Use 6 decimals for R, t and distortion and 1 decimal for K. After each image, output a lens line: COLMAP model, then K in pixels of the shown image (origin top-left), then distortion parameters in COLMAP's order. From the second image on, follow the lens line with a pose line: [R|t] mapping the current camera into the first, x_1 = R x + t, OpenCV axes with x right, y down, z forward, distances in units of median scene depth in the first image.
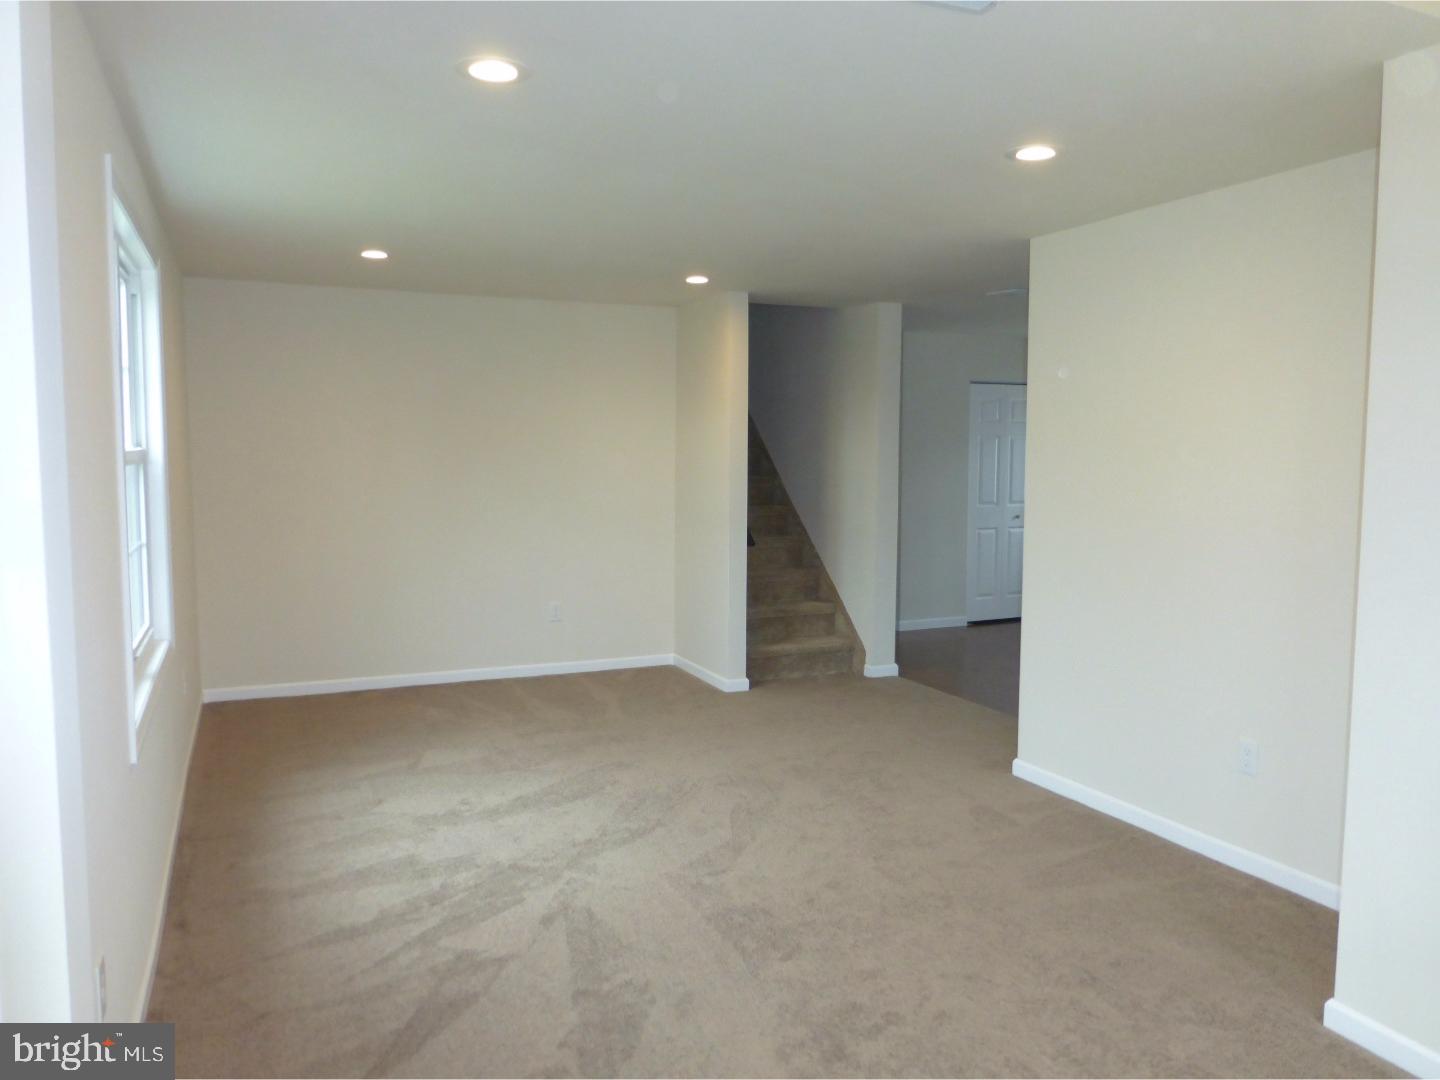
lens RADIAL K [[1061.4, 0, 717.7], [0, 1061.4, 539.4], [0, 0, 1]] dist [-0.034248, 0.033334]
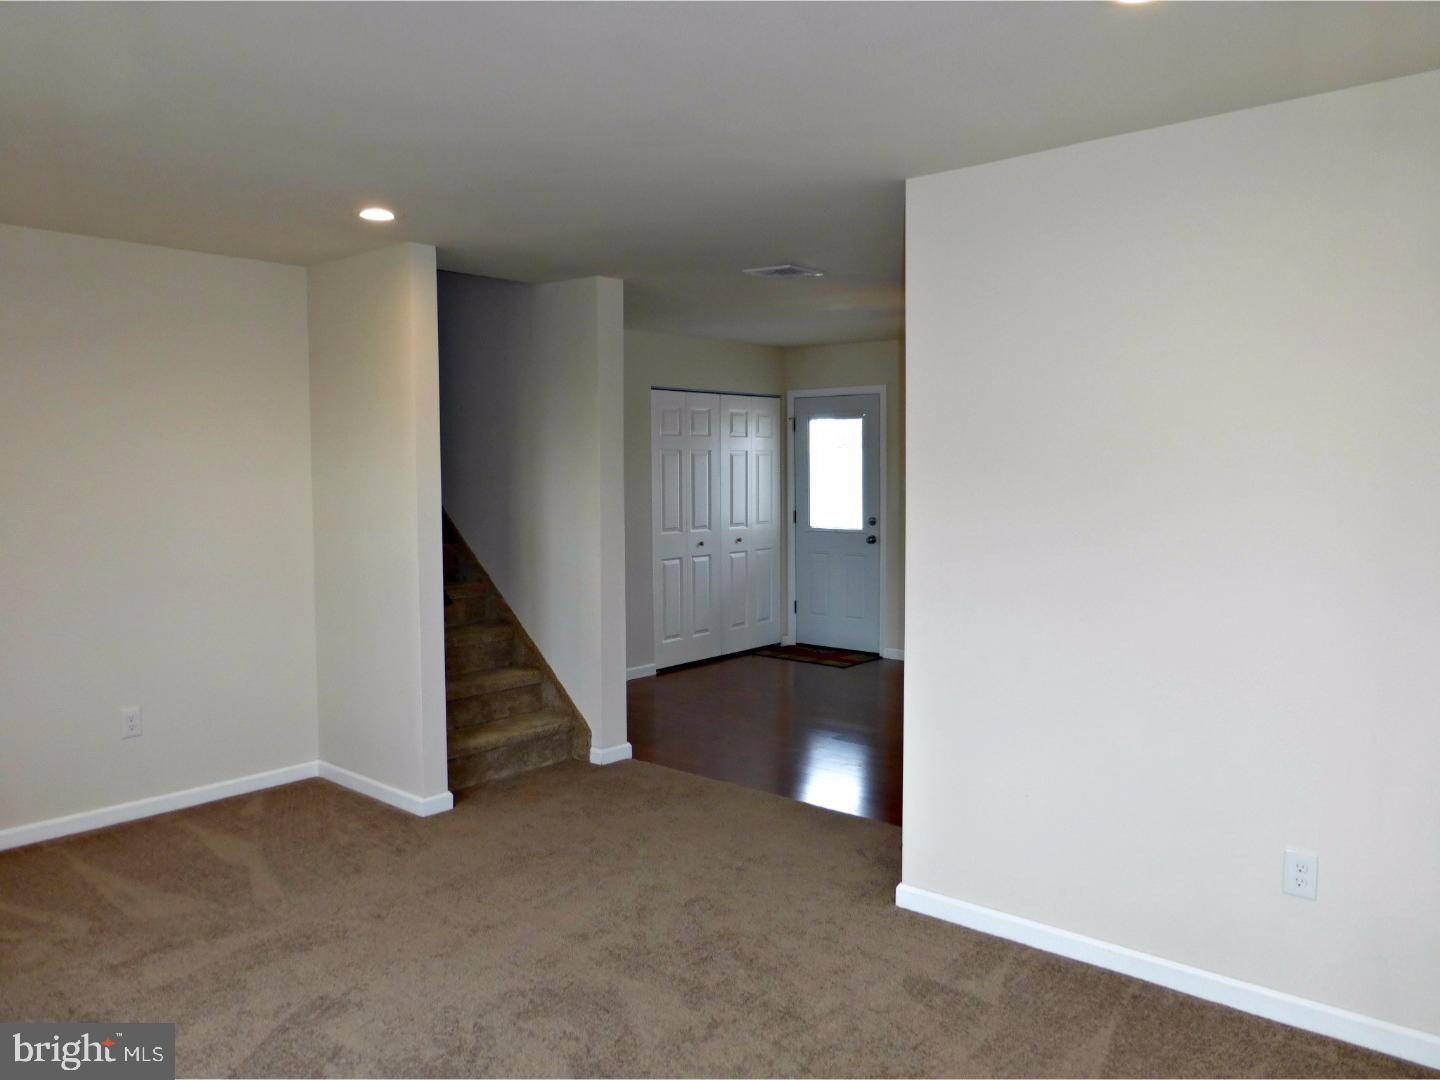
lens RADIAL K [[1061.4, 0, 717.8], [0, 1061.4, 543.9], [0, 0, 1]] dist [-0.034248, 0.033334]
pose [[0.907881, -0.036922, 0.417599, -0.091825], [0.042925, 0.999066, -0.004989, -0.021611], [-0.417024, 0.022454, 0.908618, 0.262898]]
